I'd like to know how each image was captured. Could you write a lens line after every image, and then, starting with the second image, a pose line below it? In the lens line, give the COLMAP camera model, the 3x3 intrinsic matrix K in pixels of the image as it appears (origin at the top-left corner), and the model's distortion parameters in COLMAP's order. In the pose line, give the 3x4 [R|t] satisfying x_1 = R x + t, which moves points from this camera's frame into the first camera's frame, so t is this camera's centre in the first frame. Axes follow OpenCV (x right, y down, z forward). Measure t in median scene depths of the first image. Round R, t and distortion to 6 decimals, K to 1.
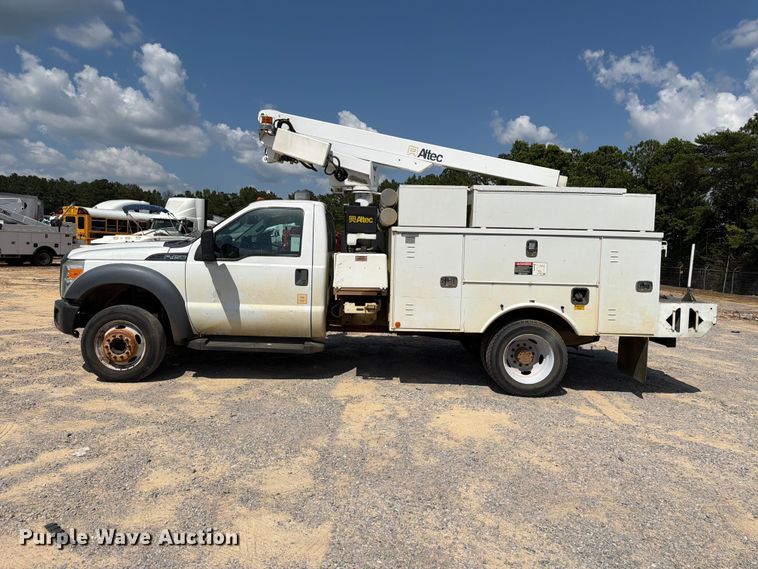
lens RADIAL K [[540.9, 0, 390.7], [0, 540.9, 283.9], [0, 0, 1]] dist [0.052217, -0.075580]
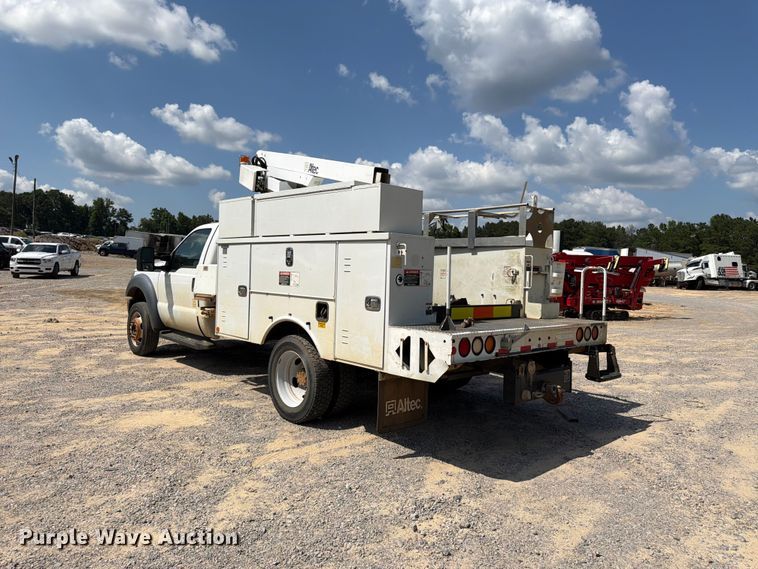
lens RADIAL K [[538.1, 0, 379.0], [0, 538.1, 284.5], [0, 0, 1]] dist [0.088824, -0.133995]
pose [[0.662106, 0.012074, -0.749313, 1.038391], [-0.060455, 0.997472, -0.037347, 0.006320], [0.746967, 0.070027, 0.661163, 0.506559]]
